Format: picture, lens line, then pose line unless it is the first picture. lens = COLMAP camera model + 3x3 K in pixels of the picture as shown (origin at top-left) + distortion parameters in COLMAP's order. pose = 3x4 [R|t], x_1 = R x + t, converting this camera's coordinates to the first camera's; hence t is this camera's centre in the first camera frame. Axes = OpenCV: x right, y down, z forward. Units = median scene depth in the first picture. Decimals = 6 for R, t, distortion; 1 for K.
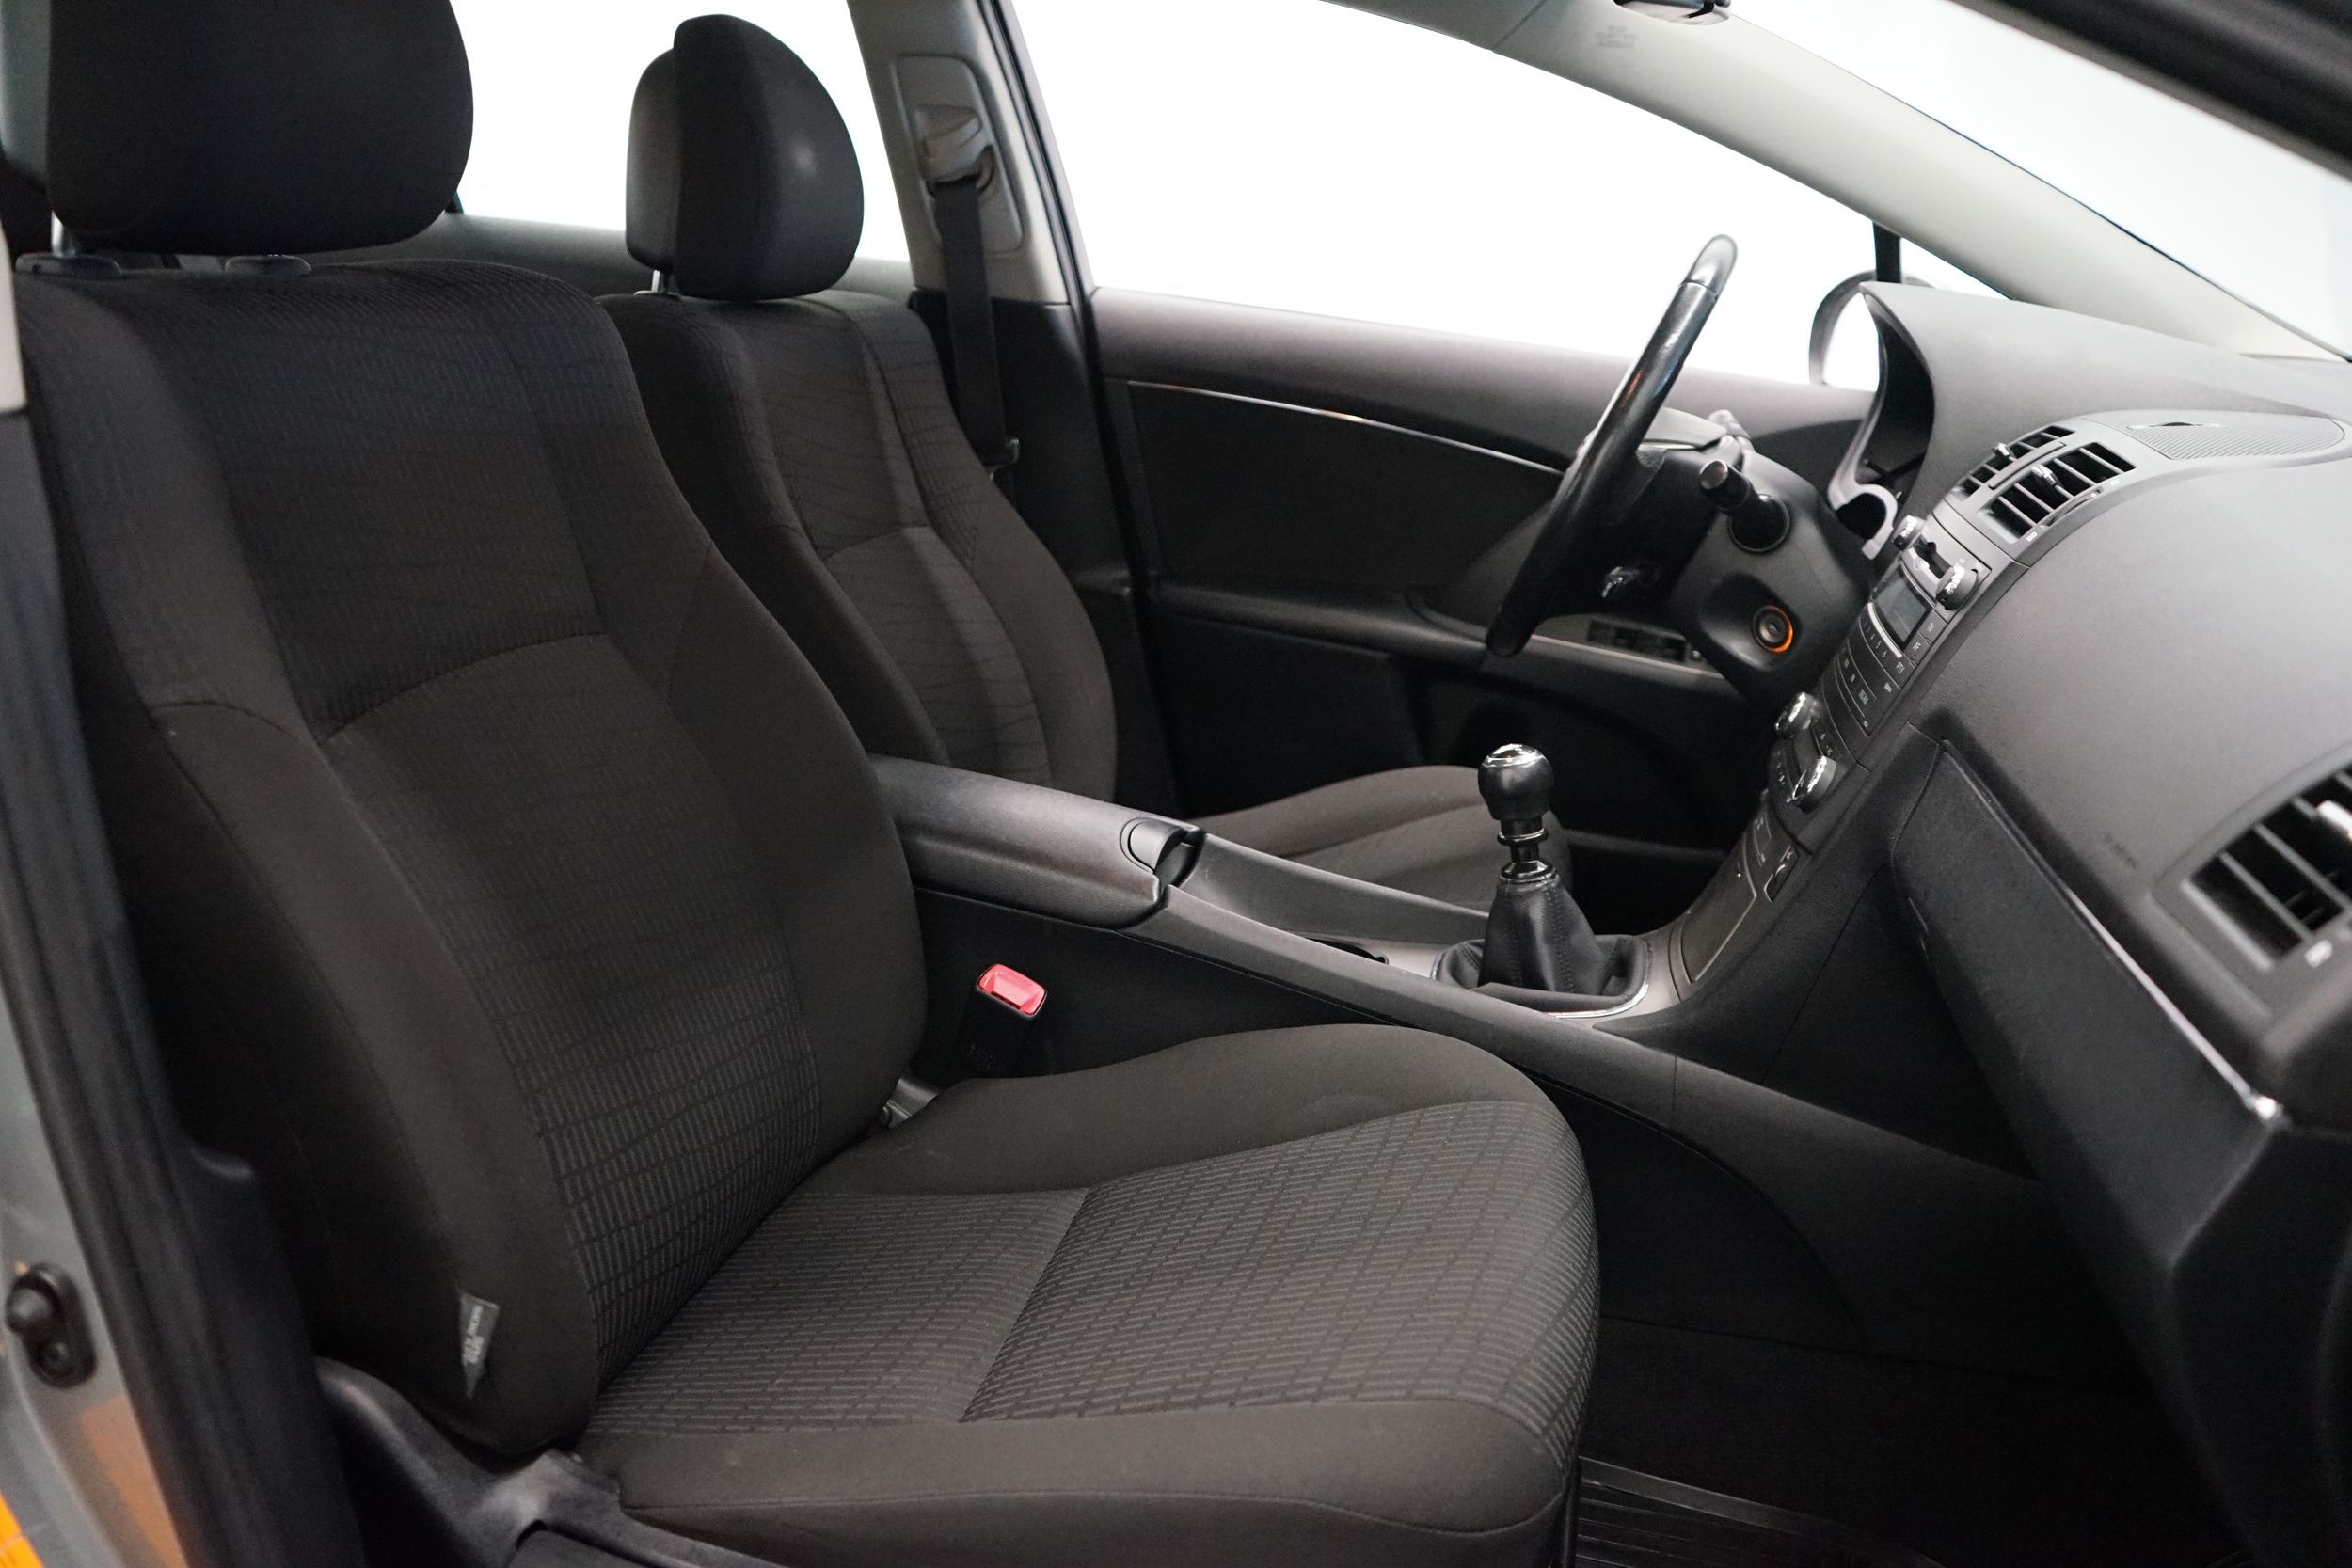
lens RADIAL K [[1901.1, 0, 1186.7], [0, 1901.1, 782.3], [0, 0, 1]] dist [0.002827, -0.007899]
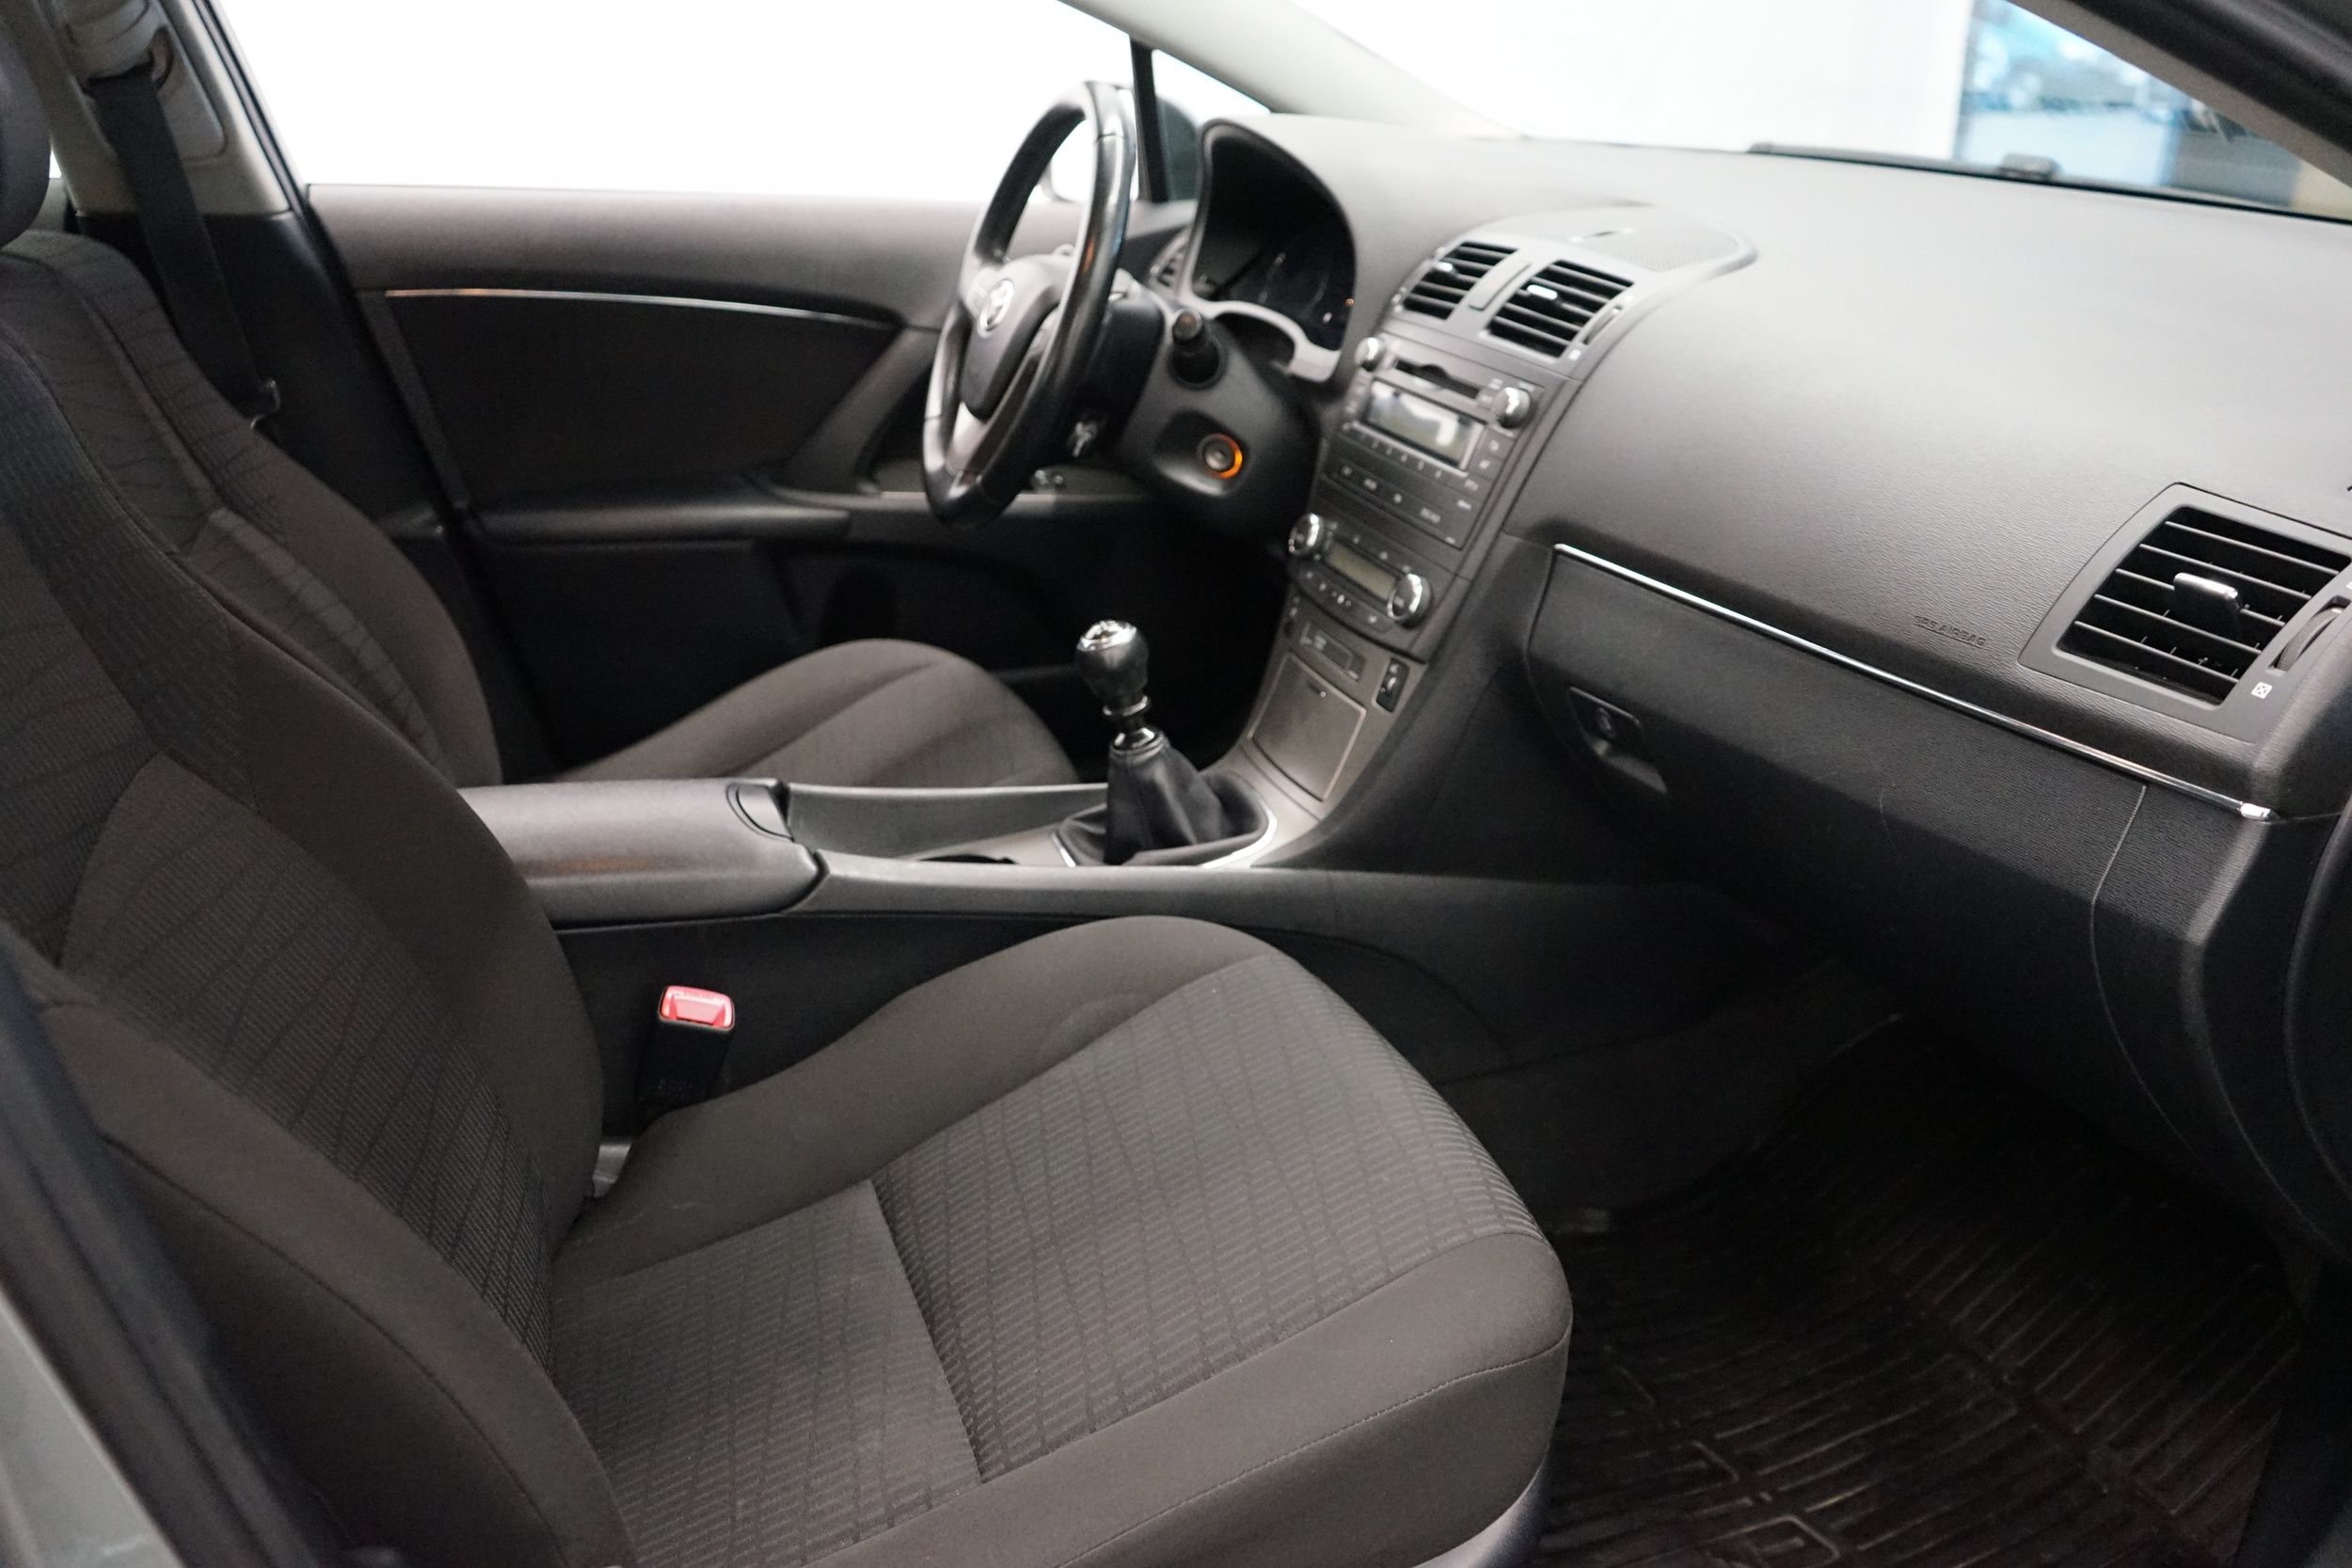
lens RADIAL K [[1901.1, 0, 1184.3], [0, 1901.1, 791.1], [0, 0, 1]] dist [0.002827, -0.007899]
pose [[0.834129, -0.268520, 0.481794, -0.273659], [0.208869, 0.962220, 0.174663, -0.091059], [-0.510492, -0.045060, 0.858701, 0.086770]]
